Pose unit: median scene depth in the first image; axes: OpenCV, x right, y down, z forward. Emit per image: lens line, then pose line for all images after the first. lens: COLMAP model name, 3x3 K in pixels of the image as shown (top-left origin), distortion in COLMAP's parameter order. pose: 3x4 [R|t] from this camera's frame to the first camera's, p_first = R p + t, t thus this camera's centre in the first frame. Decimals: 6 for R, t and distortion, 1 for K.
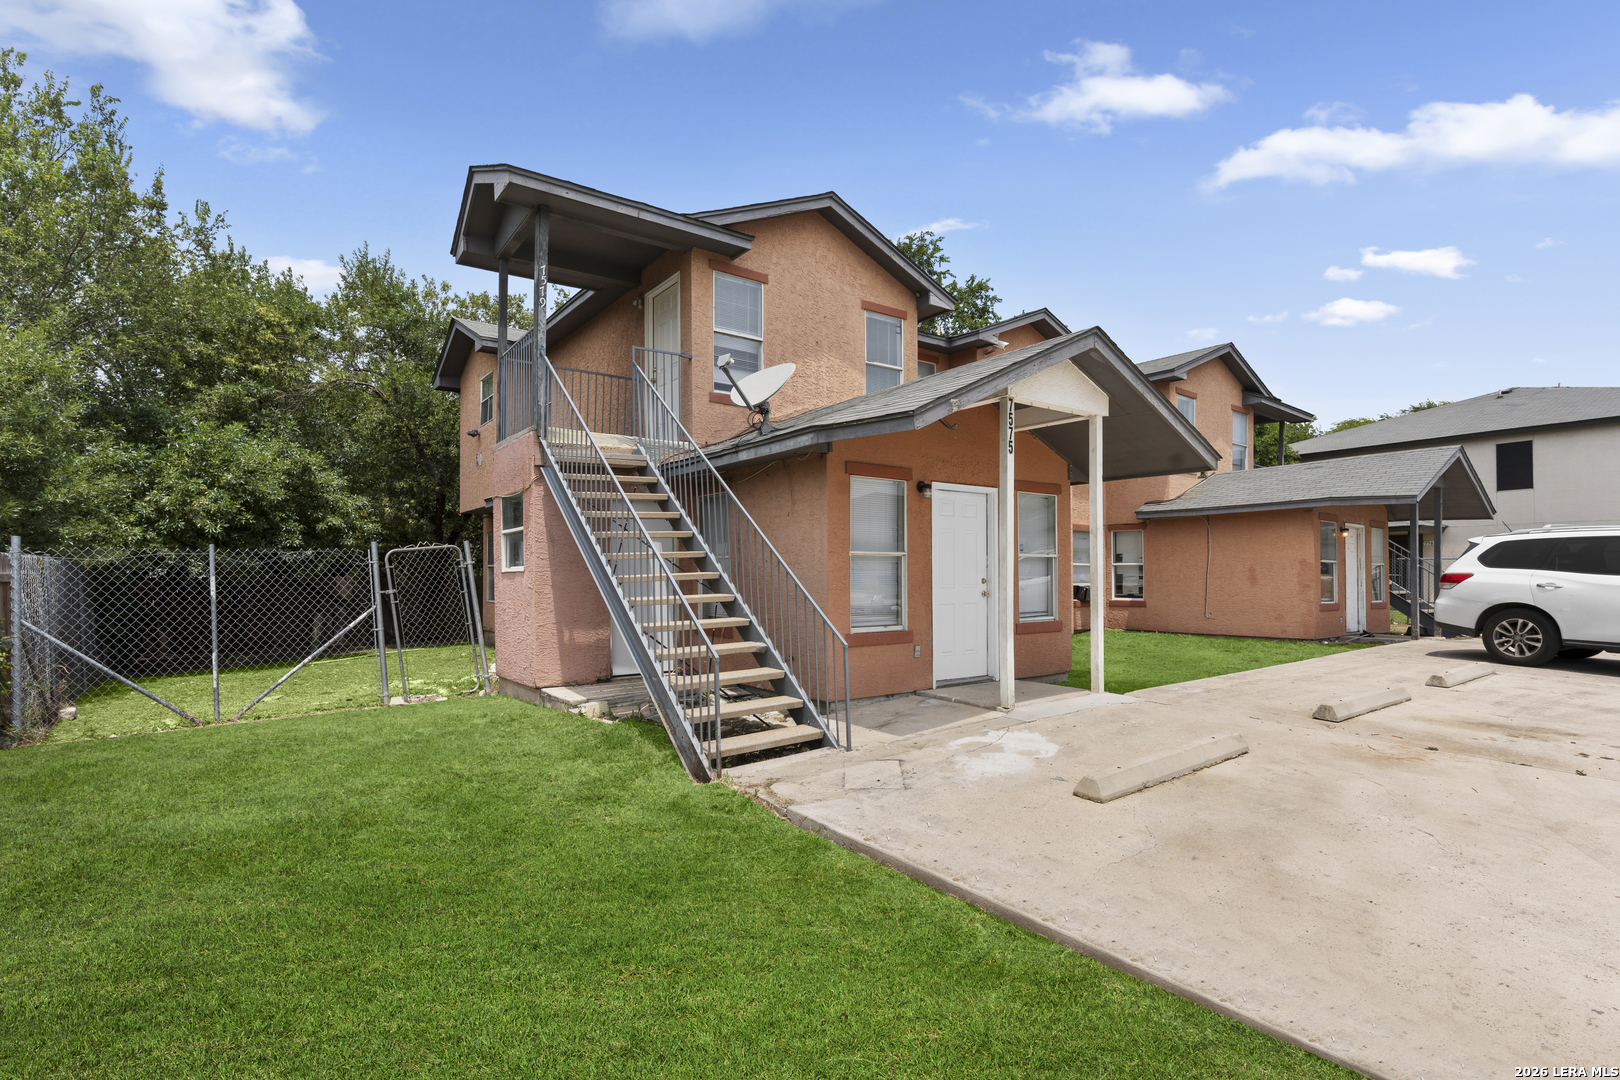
lens RADIAL K [[775.5, 0, 830.2], [0, 775.5, 566.2], [0, 0, 1]] dist [0.001753, -0.002189]
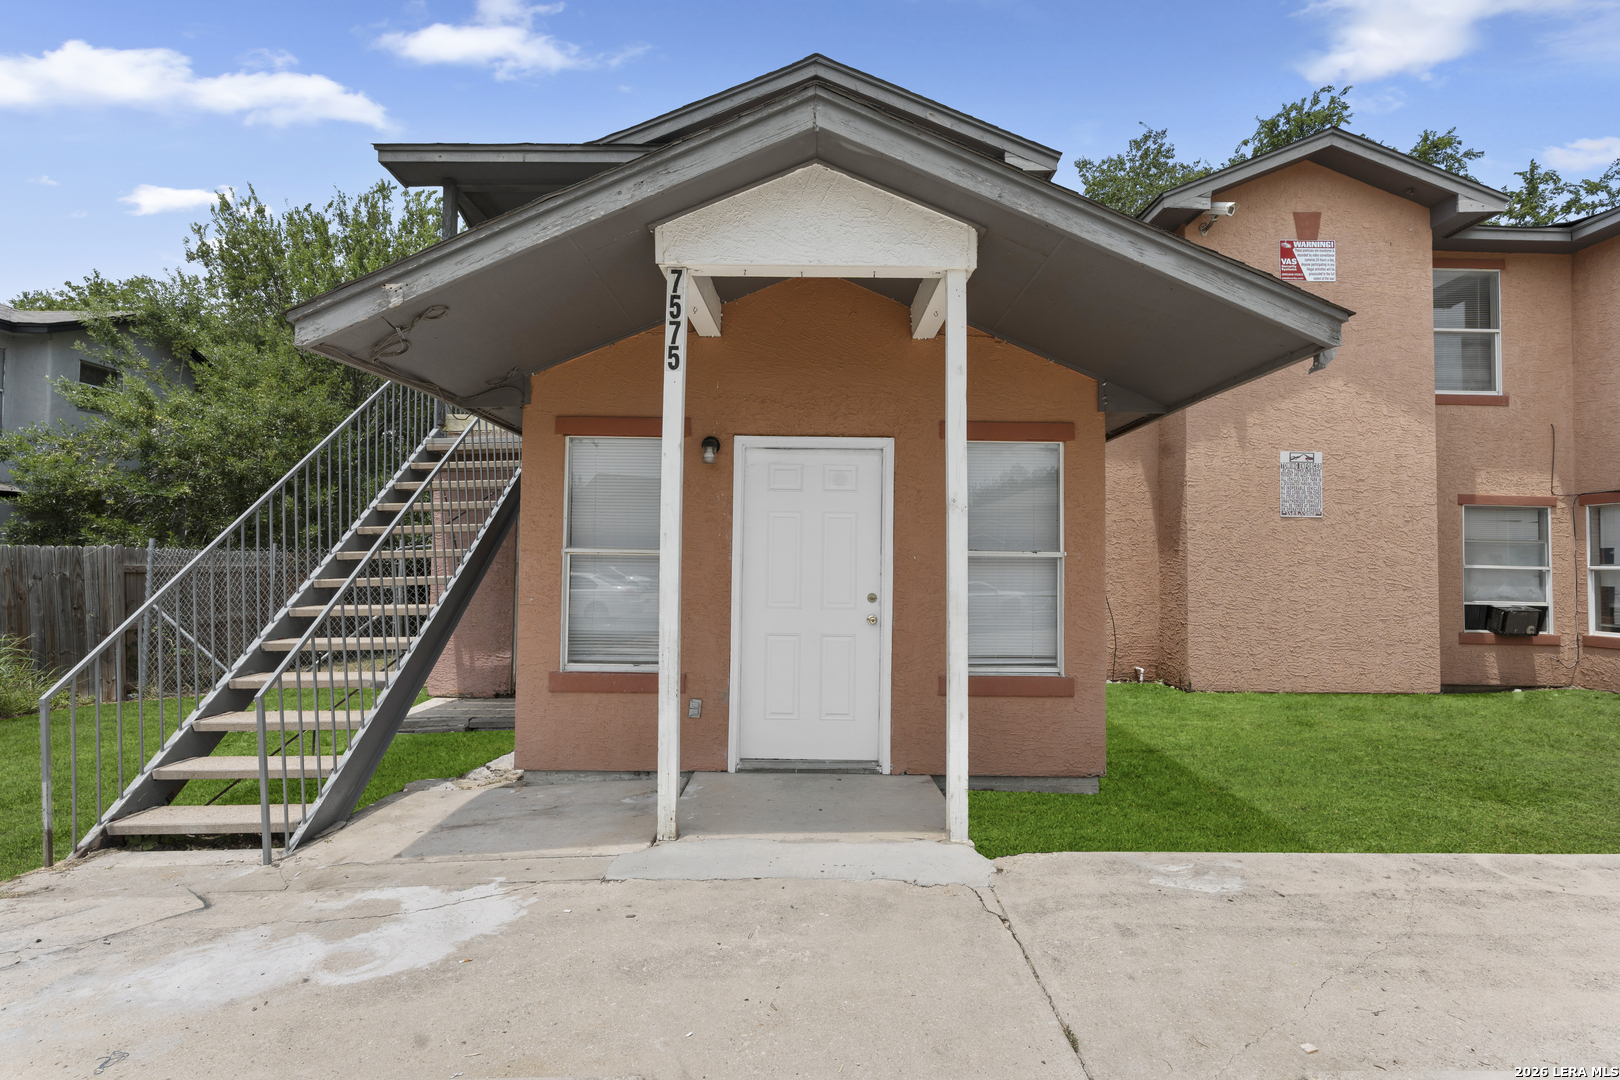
lens RADIAL K [[775.5, 0, 810.0], [0, 775.5, 538.6], [0, 0, 1]] dist [0.001753, -0.002189]
pose [[0.800102, -0.008260, -0.599807, 0.534631], [-0.007226, 0.999700, -0.023405, -0.012532], [0.599821, 0.023060, 0.799802, 0.524536]]
